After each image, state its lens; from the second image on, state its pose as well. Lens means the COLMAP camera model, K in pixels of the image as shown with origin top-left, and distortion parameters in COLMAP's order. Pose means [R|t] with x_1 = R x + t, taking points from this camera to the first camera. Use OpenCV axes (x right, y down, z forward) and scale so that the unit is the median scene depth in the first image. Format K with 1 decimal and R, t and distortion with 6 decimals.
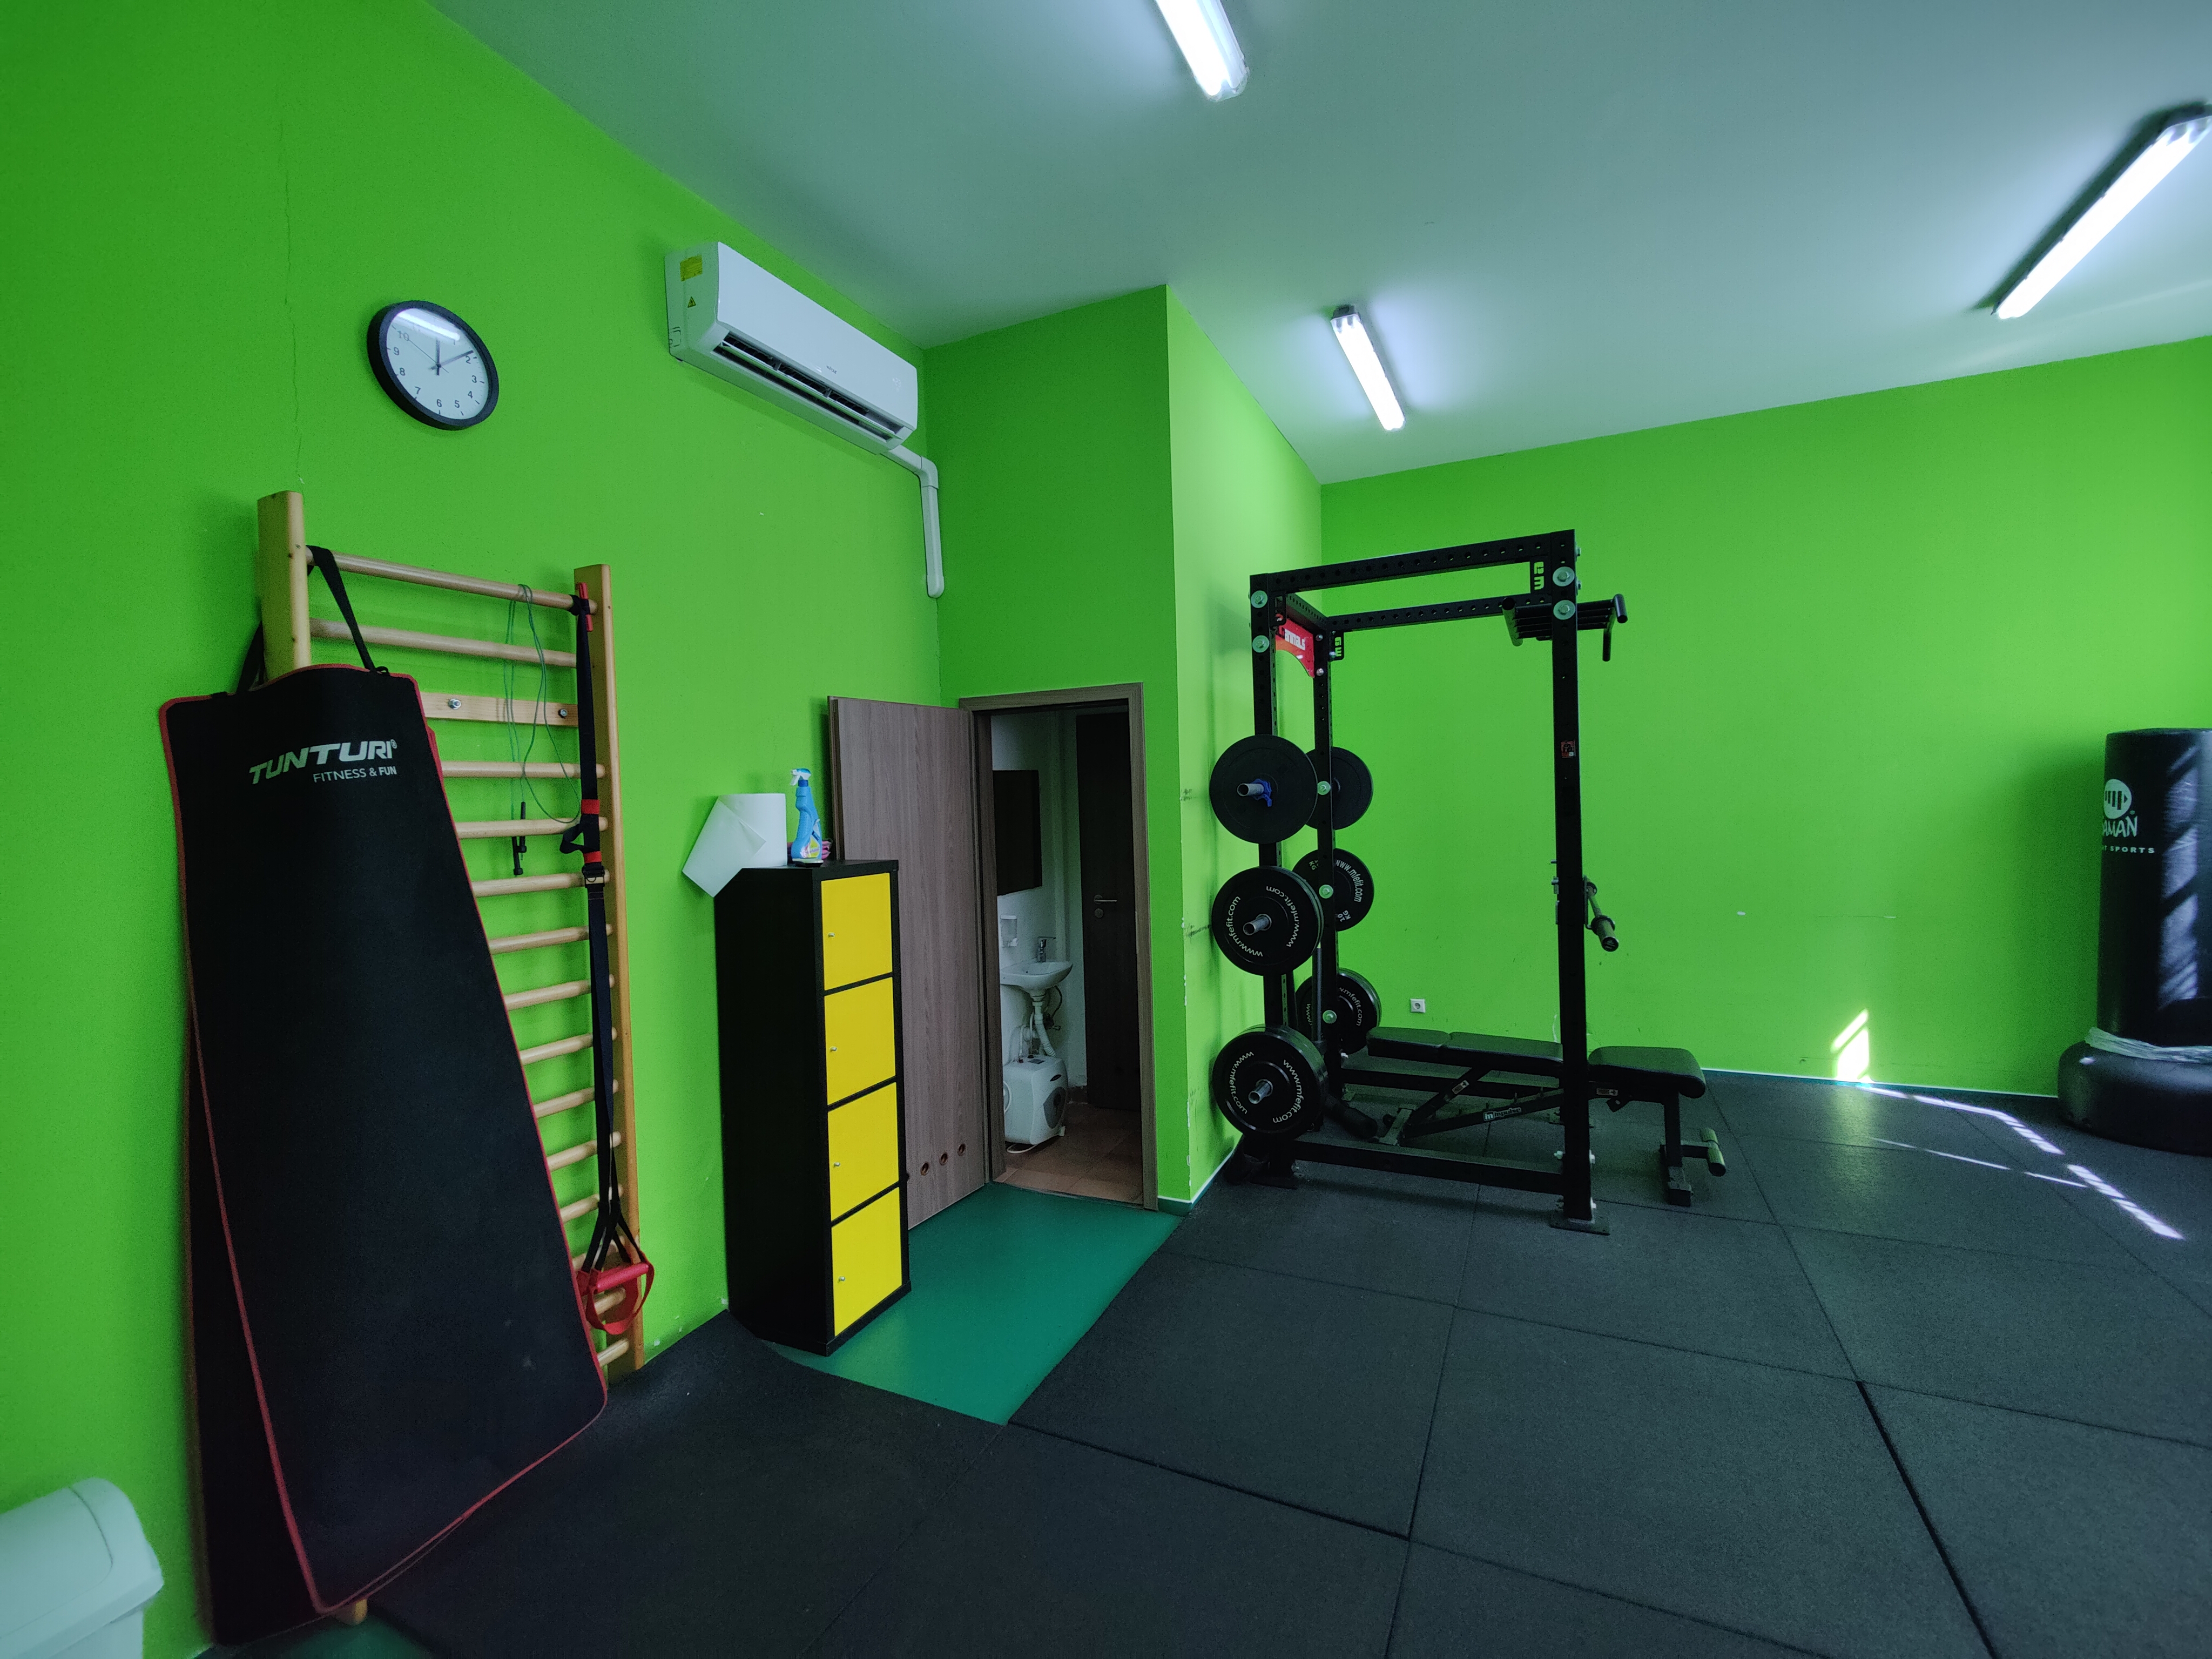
lens RADIAL K [[956.3, 0, 1109.0], [0, 956.3, 833.9], [0, 0, 1]] dist [0.011646, -0.010577]
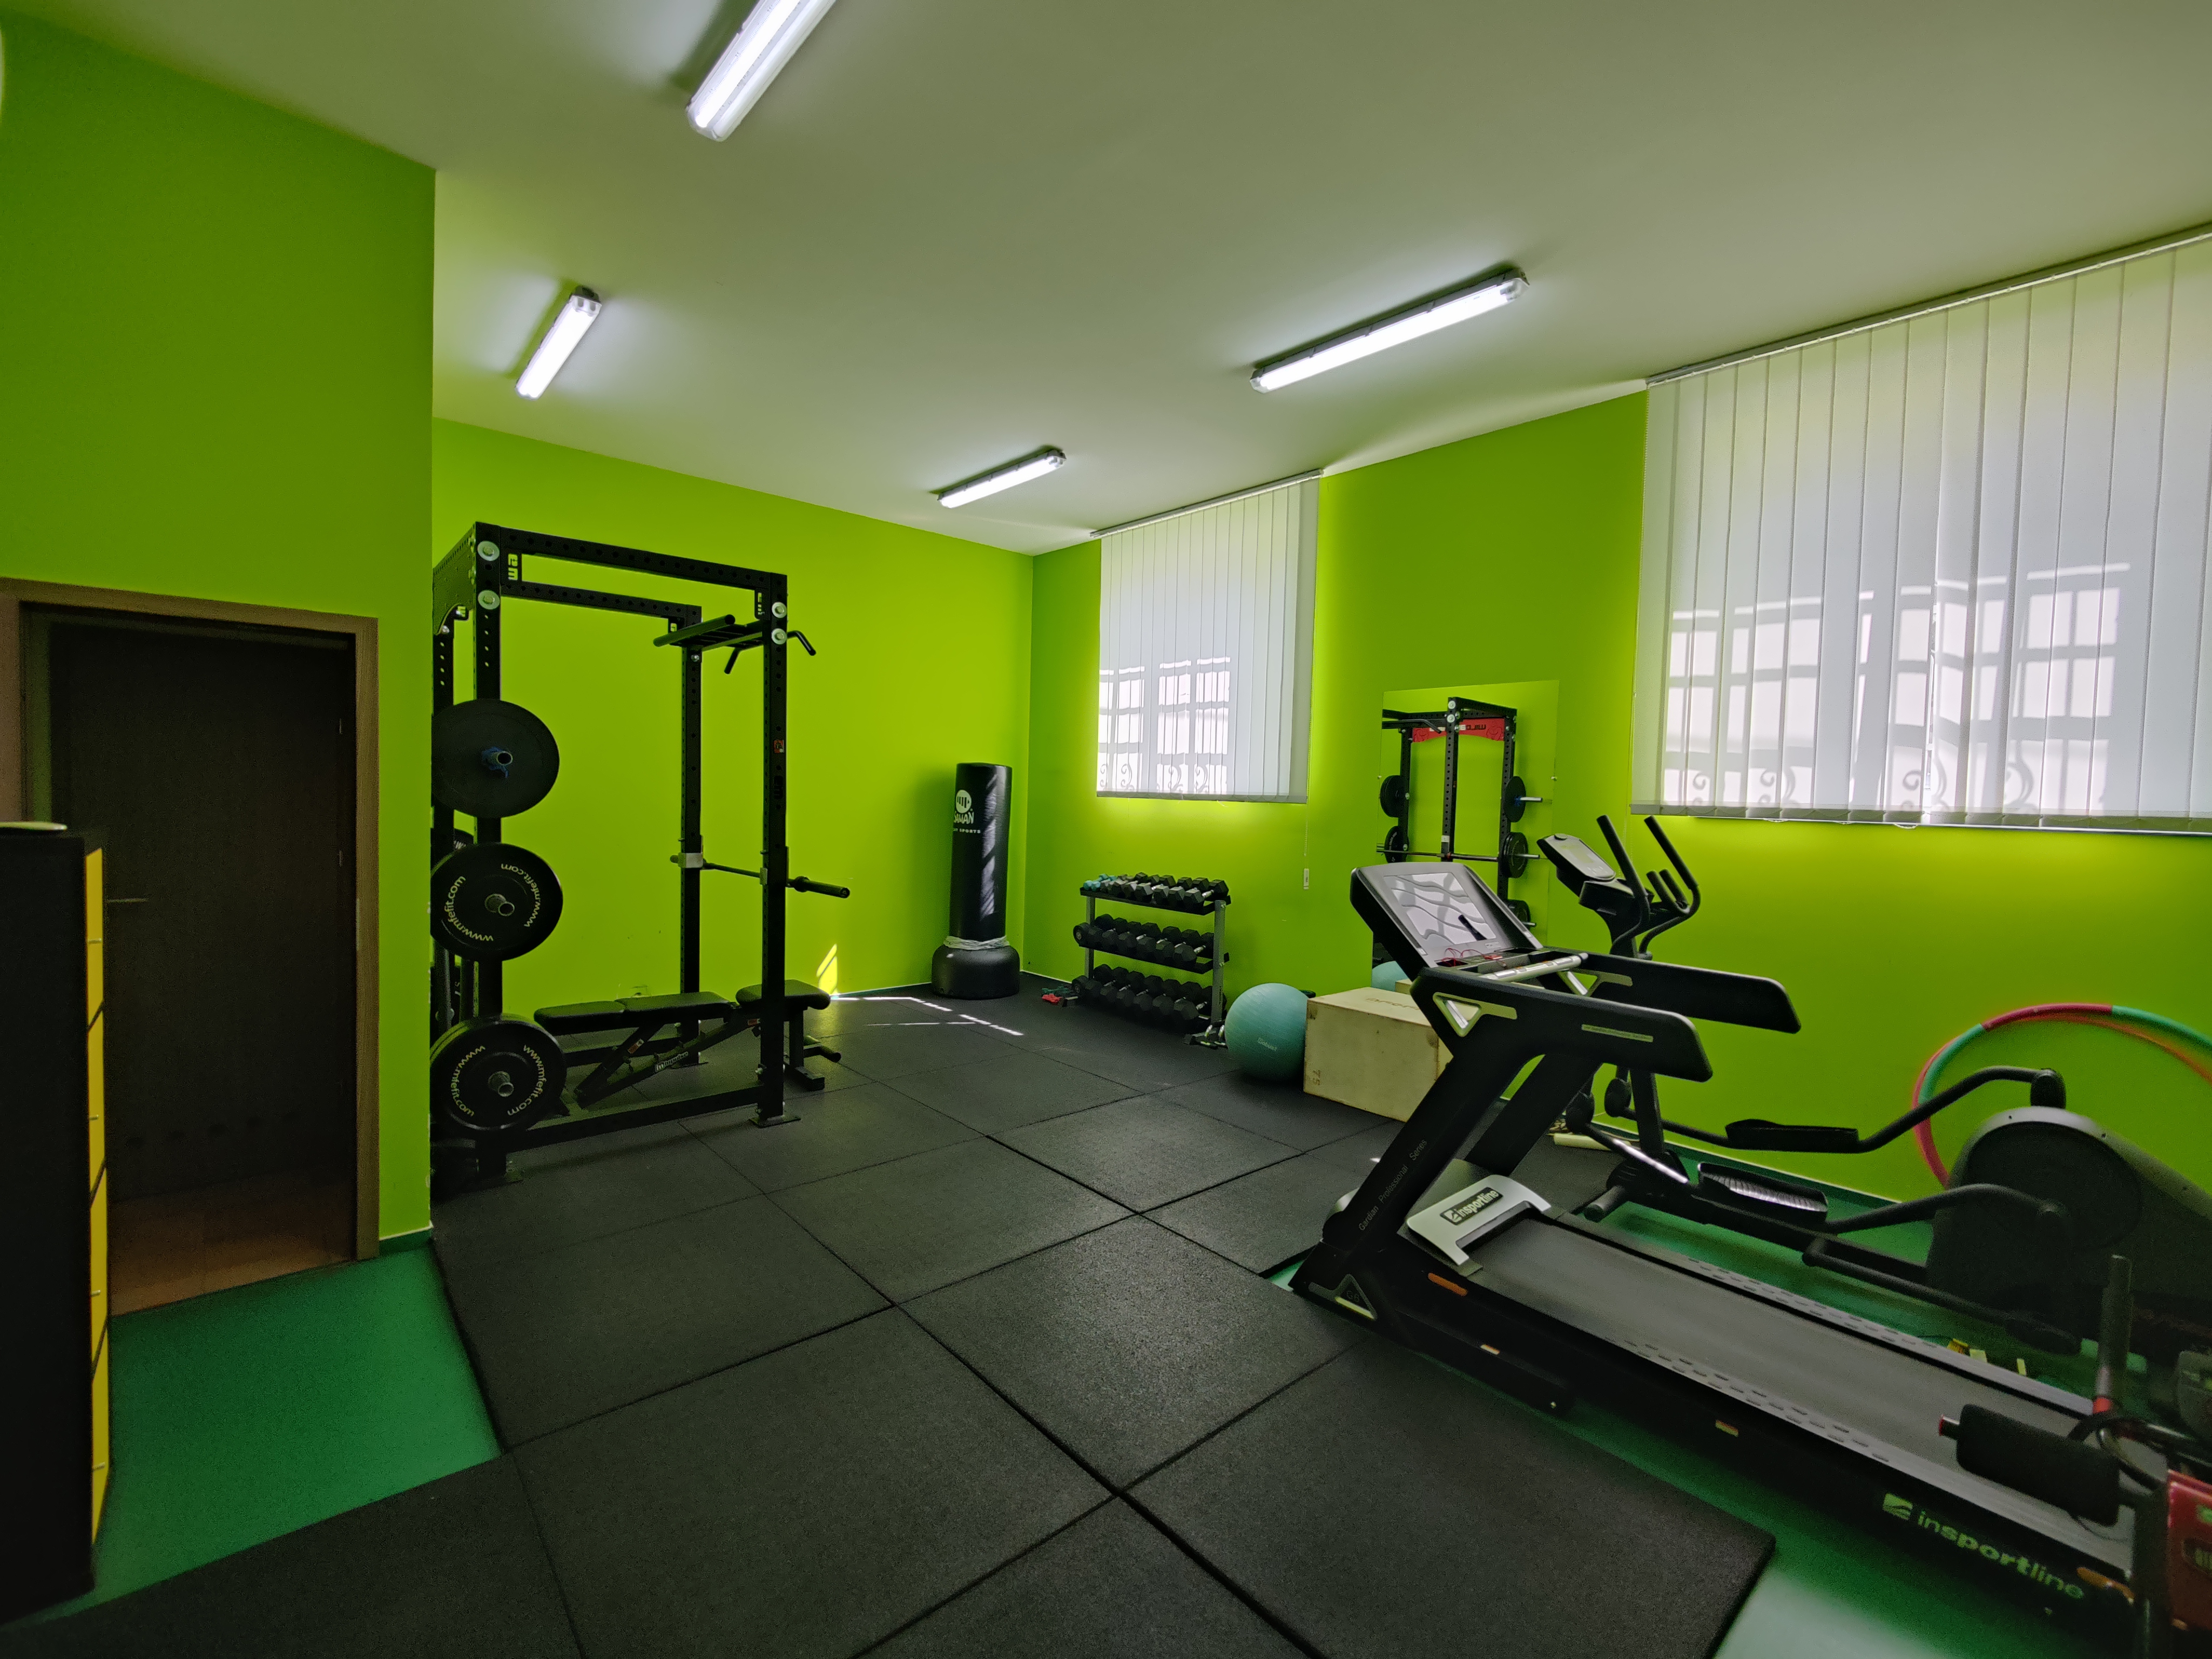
lens RADIAL K [[956.3, 0, 1118.1], [0, 956.3, 828.6], [0, 0, 1]] dist [0.011646, -0.010577]
pose [[0.382633, 0.008541, 0.923861, -0.450225], [-0.007459, 0.999953, -0.006156, 0.021809], [-0.923870, -0.004535, 0.382679, 0.086458]]
